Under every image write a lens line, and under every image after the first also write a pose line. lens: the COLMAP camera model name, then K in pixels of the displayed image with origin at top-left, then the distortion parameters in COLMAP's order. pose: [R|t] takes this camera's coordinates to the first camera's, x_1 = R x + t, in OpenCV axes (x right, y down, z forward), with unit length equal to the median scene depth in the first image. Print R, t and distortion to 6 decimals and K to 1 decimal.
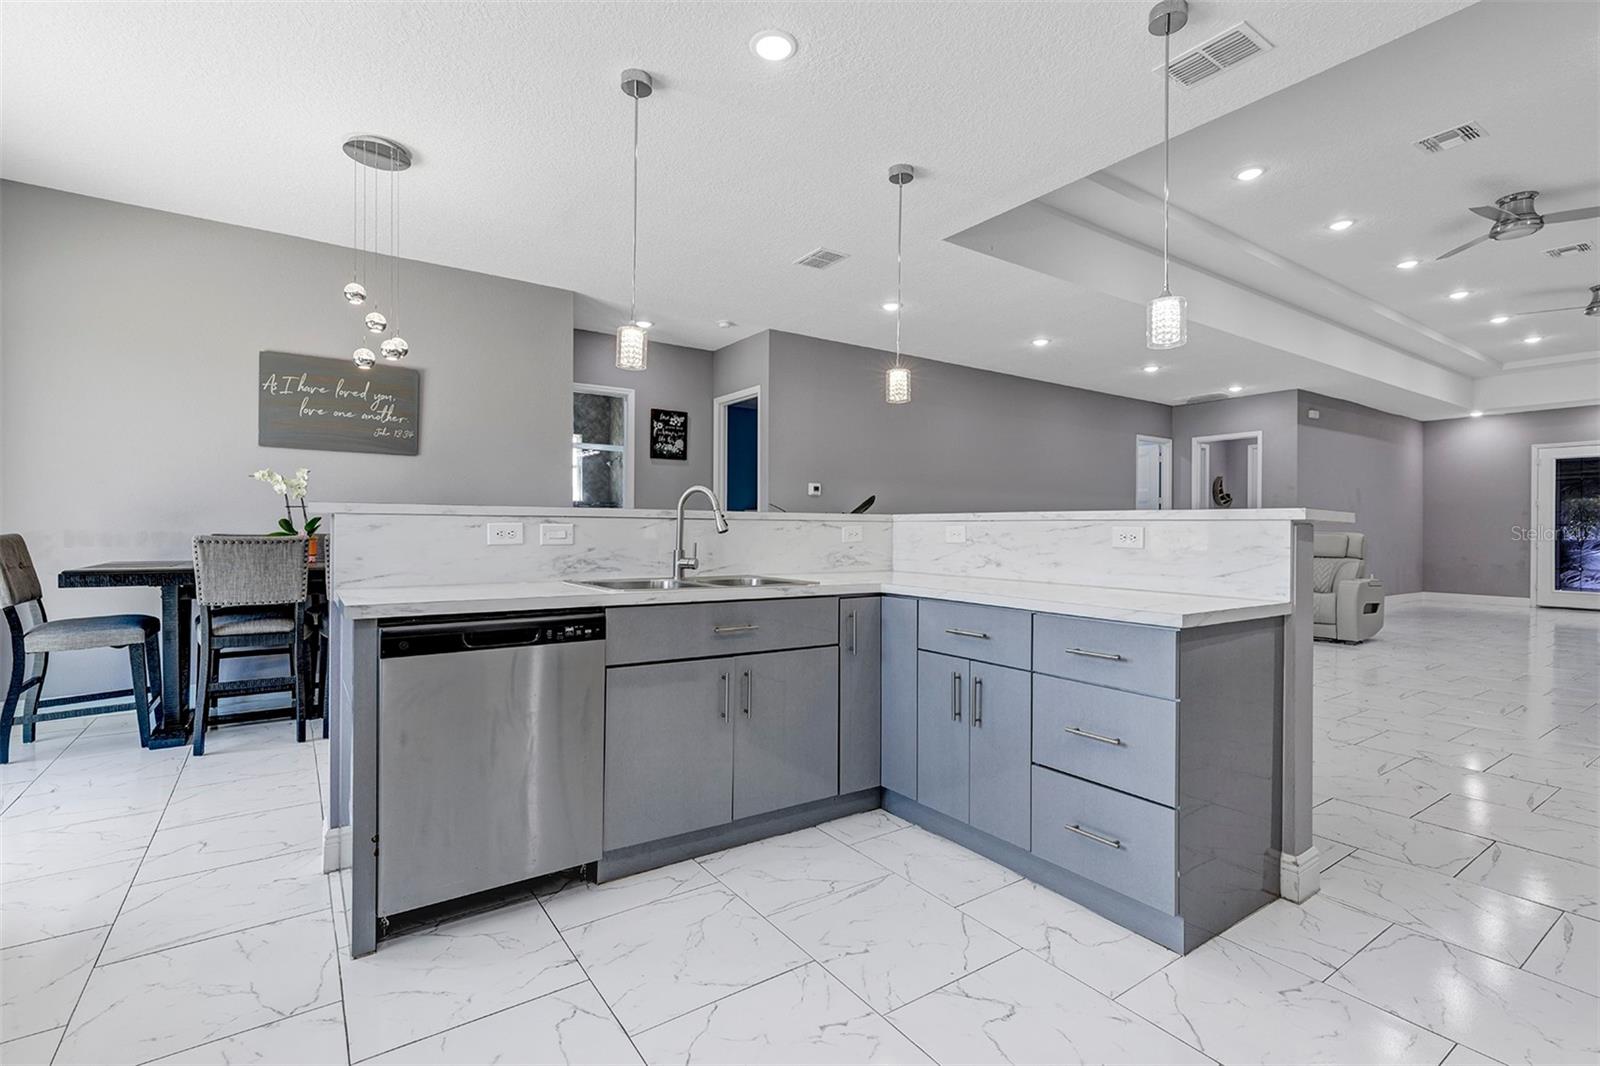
lens RADIAL K [[729.4, 0, 795.0], [0, 729.4, 530.8], [0, 0, 1]] dist [0.007357, 0.000419]
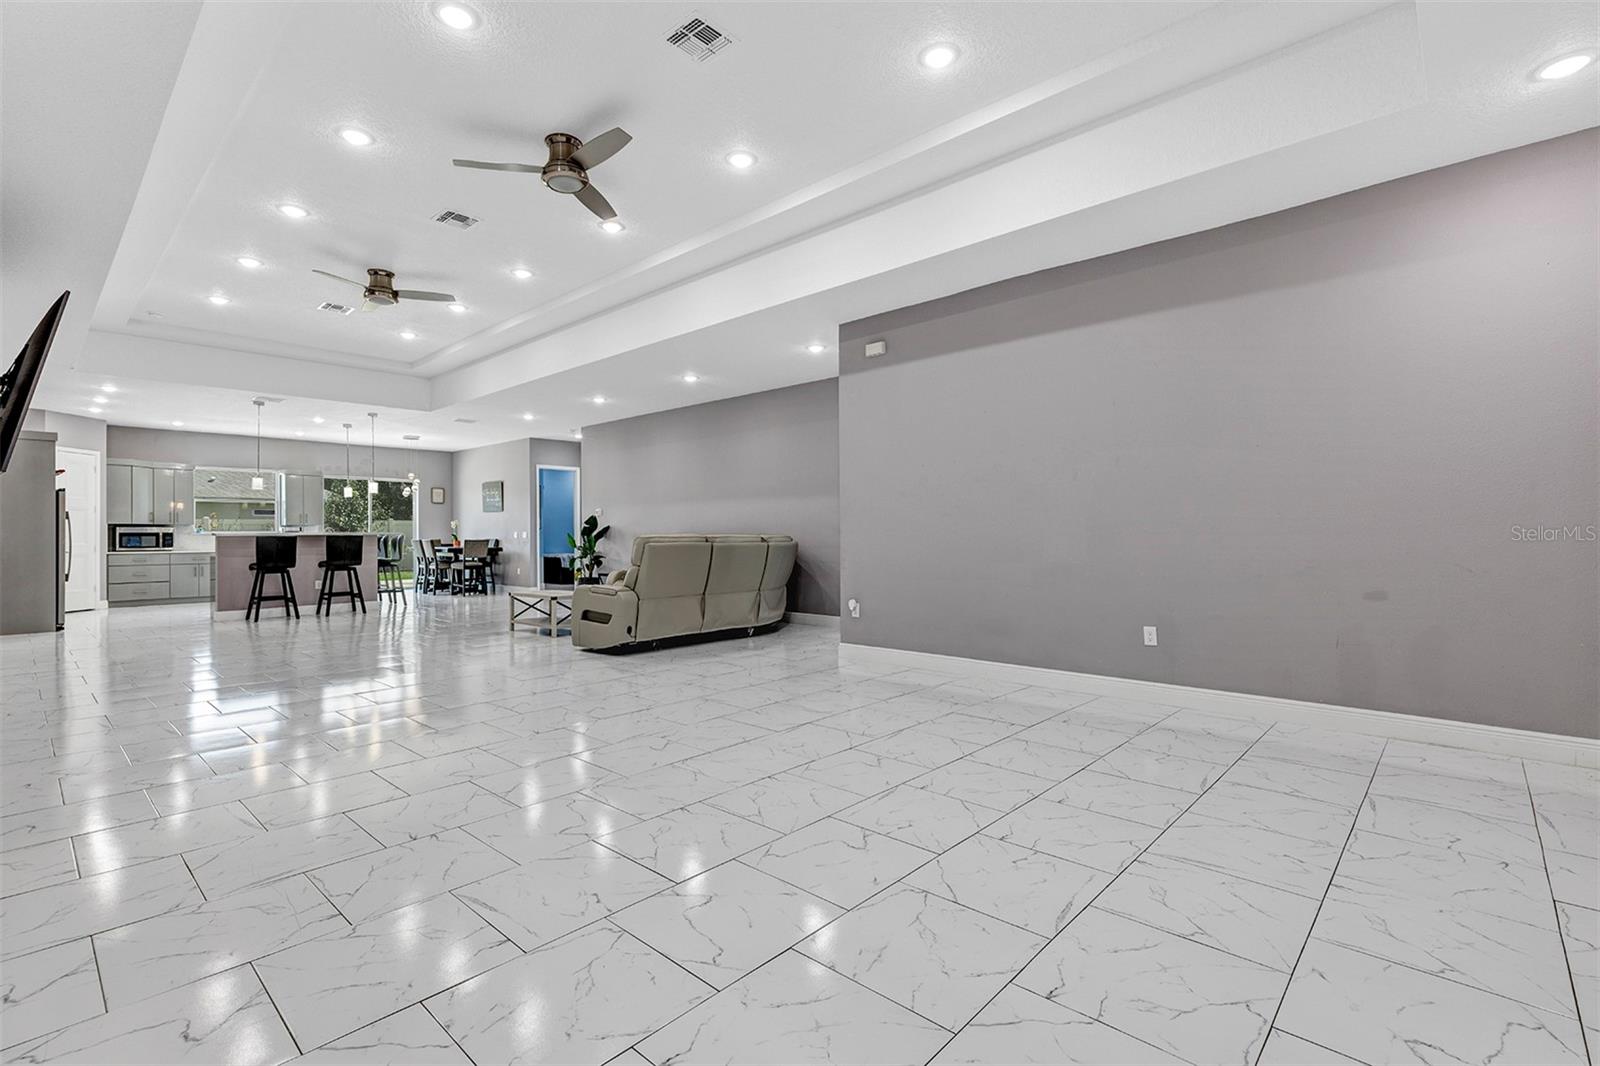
lens RADIAL K [[729.4, 0, 795.0], [0, 729.4, 530.8], [0, 0, 1]] dist [0.007357, 0.000419]
pose [[0.211717, -0.014216, -0.977228, 1.715400], [0.003341, 0.999899, -0.013822, 0.010794], [0.977325, -0.000339, 0.211743, 1.039297]]
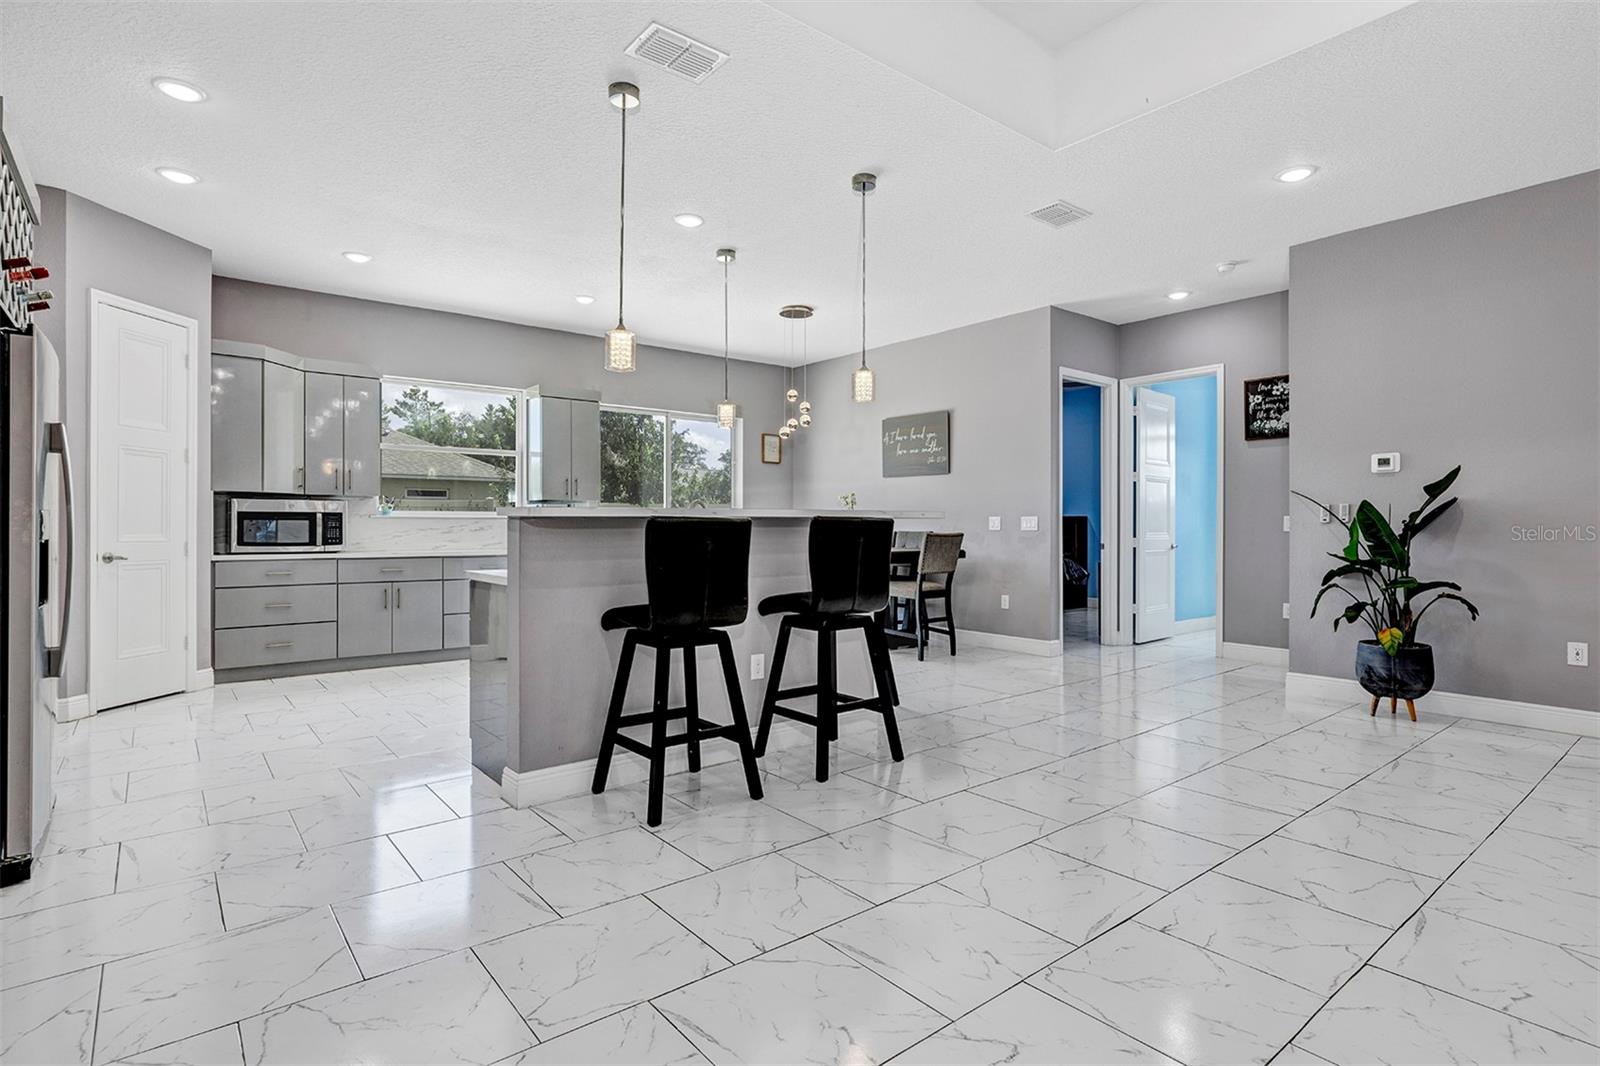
lens RADIAL K [[799.2, 0, 799.5], [0, 799.2, 529.4], [0, 0, 1]] dist [-0.006095, 0.000265]
pose [[0.071498, -0.004718, -0.997430, 0.647319], [-0.004546, 0.999977, -0.005056, 0.006420], [0.997430, 0.004896, 0.071475, 0.425814]]
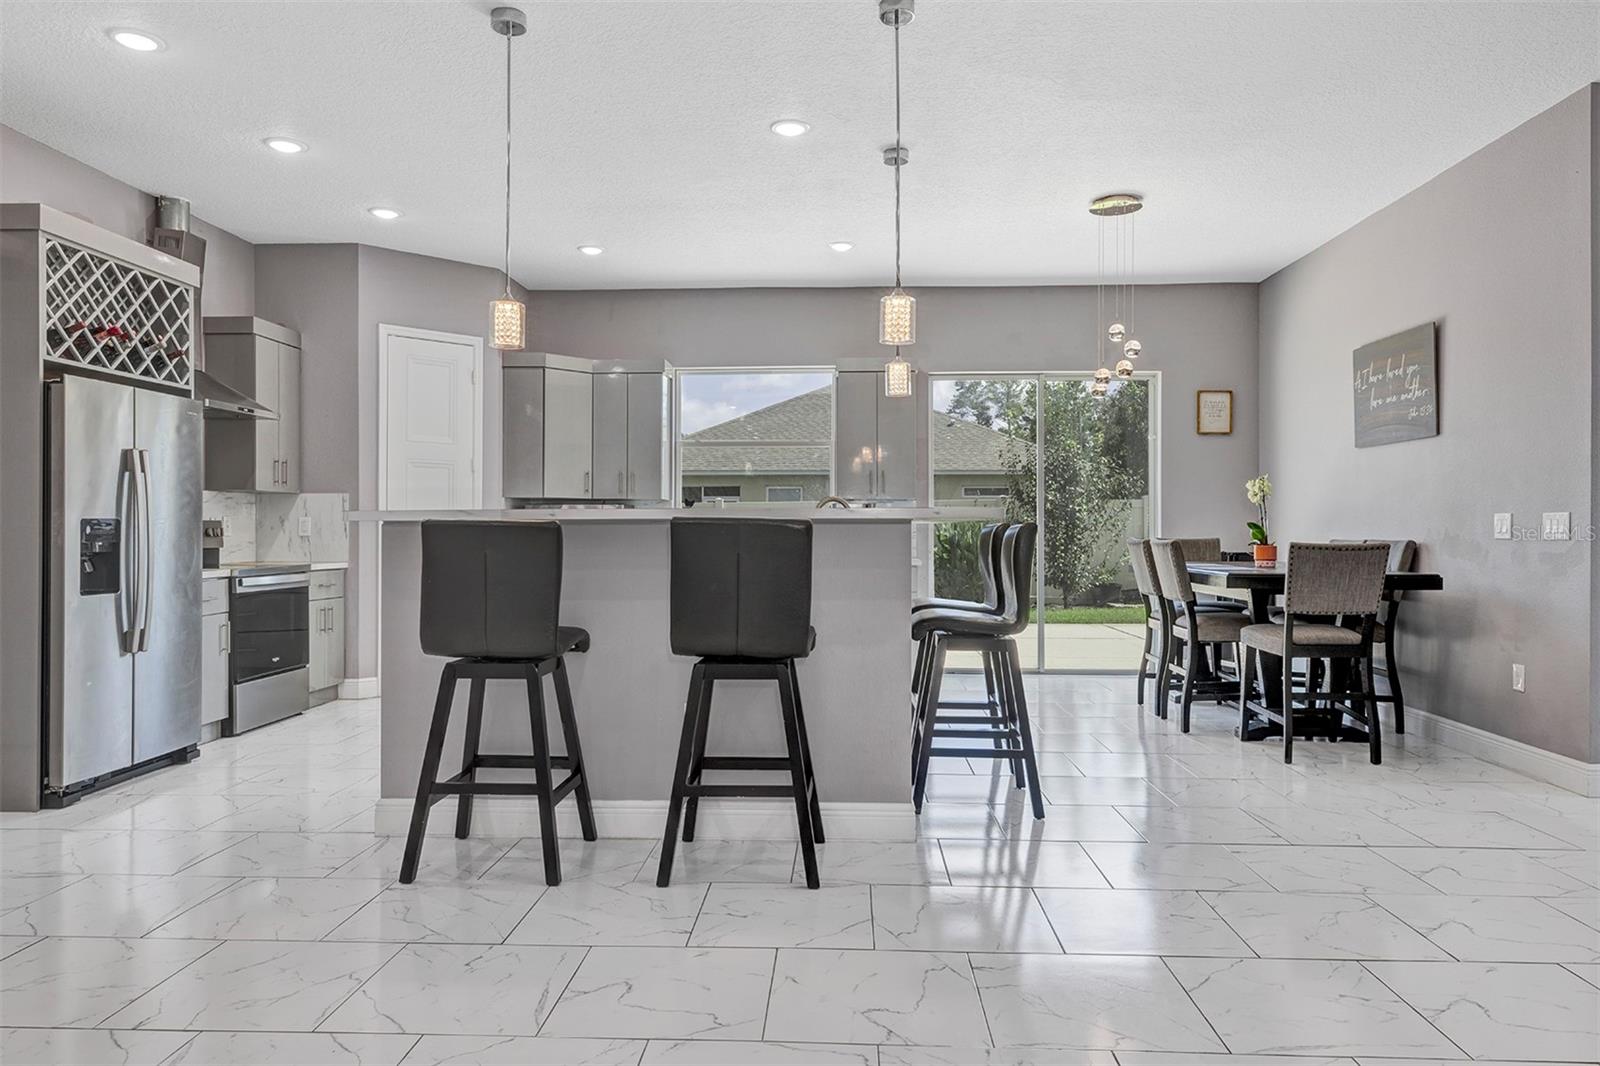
lens RADIAL K [[1033.3, 0, 799.4], [0, 1033.3, 529.5], [0, 0, 1]] dist [0.006881, 0.000973]
pose [[-0.610932, -0.010096, -0.791619, 0.493997], [-0.009332, 0.999941, -0.005550, 0.003592], [0.791628, 0.003997, -0.610990, 0.779121]]
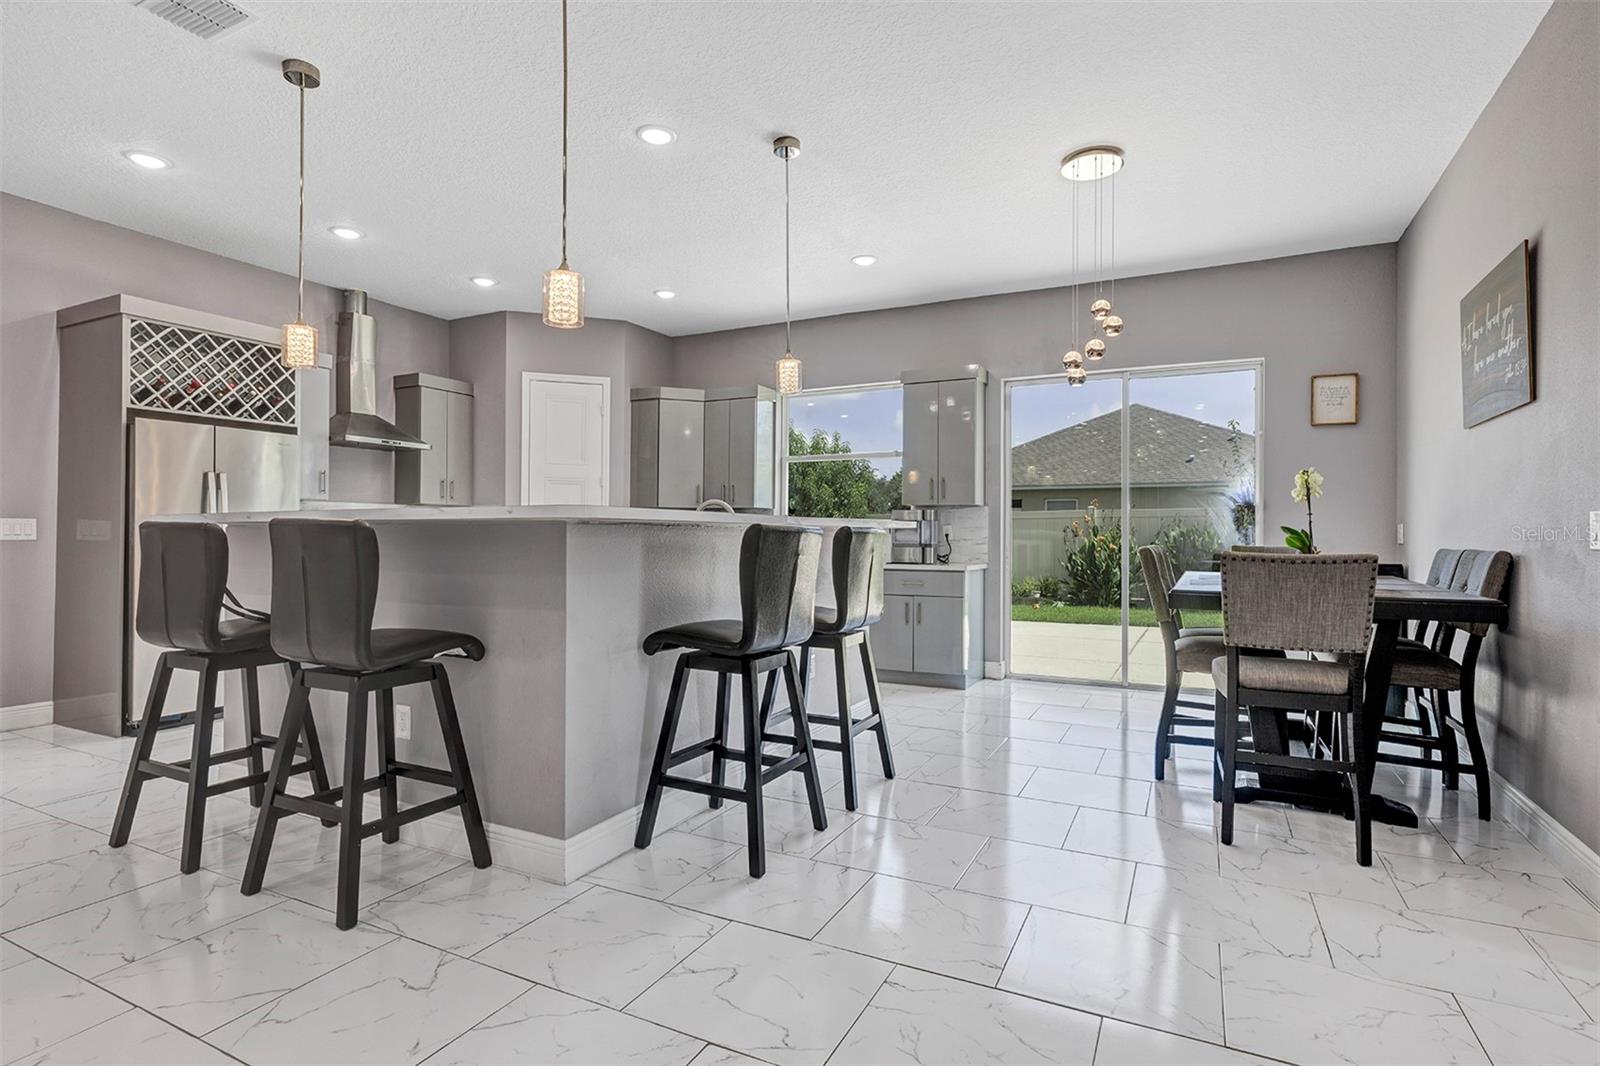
lens RADIAL K [[799.2, 0, 799.5], [0, 799.2, 529.4], [0, 0, 1]] dist [-0.006095, 0.000265]
pose [[-0.882580, -0.016873, -0.469860, 0.142211], [-0.014117, 0.999856, -0.009389, 0.001138], [0.469951, -0.001654, -0.882691, 0.864969]]
